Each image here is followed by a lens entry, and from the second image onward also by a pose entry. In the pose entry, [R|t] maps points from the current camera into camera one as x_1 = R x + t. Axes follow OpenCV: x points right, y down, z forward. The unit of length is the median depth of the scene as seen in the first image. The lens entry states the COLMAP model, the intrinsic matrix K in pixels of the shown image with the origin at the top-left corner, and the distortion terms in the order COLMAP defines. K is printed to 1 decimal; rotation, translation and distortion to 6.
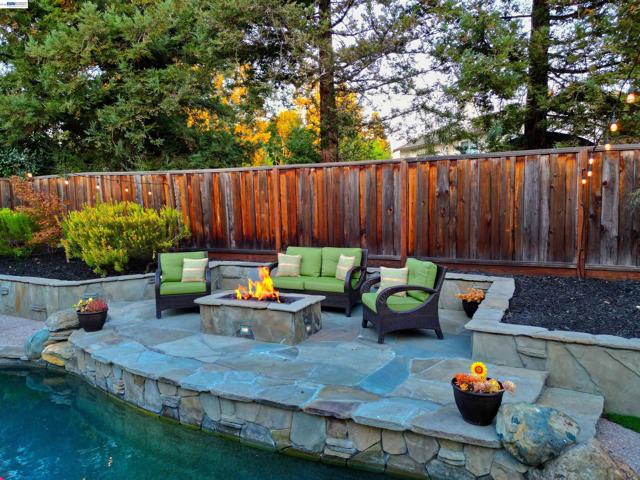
lens RADIAL K [[459.0, 0, 317.7], [0, 459.0, 237.4], [0, 0, 1]] dist [0.072401, -0.065524]
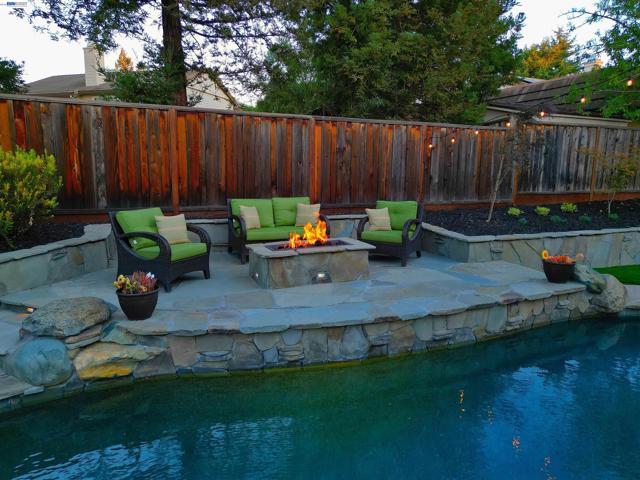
lens RADIAL K [[450.3, 0, 317.7], [0, 450.3, 236.6], [0, 0, 1]] dist [0.064693, -0.055906]
pose [[0.630592, -0.094640, 0.770322, -0.797691], [0.038403, 0.995126, 0.090822, 0.024177], [-0.775163, -0.027689, 0.631154, 0.344126]]
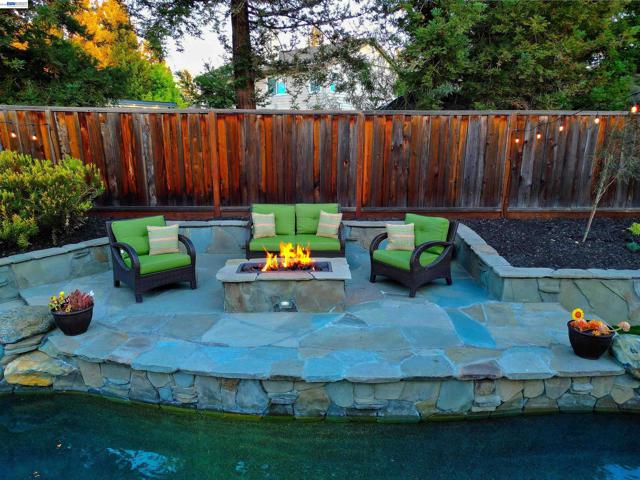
lens RADIAL K [[450.3, 0, 317.7], [0, 450.3, 236.6], [0, 0, 1]] dist [0.064693, -0.055906]
pose [[0.884964, -0.085016, 0.457832, -0.441958], [0.016213, 0.988222, 0.152167, -0.060942], [-0.465377, -0.127239, 0.875919, 0.169737]]
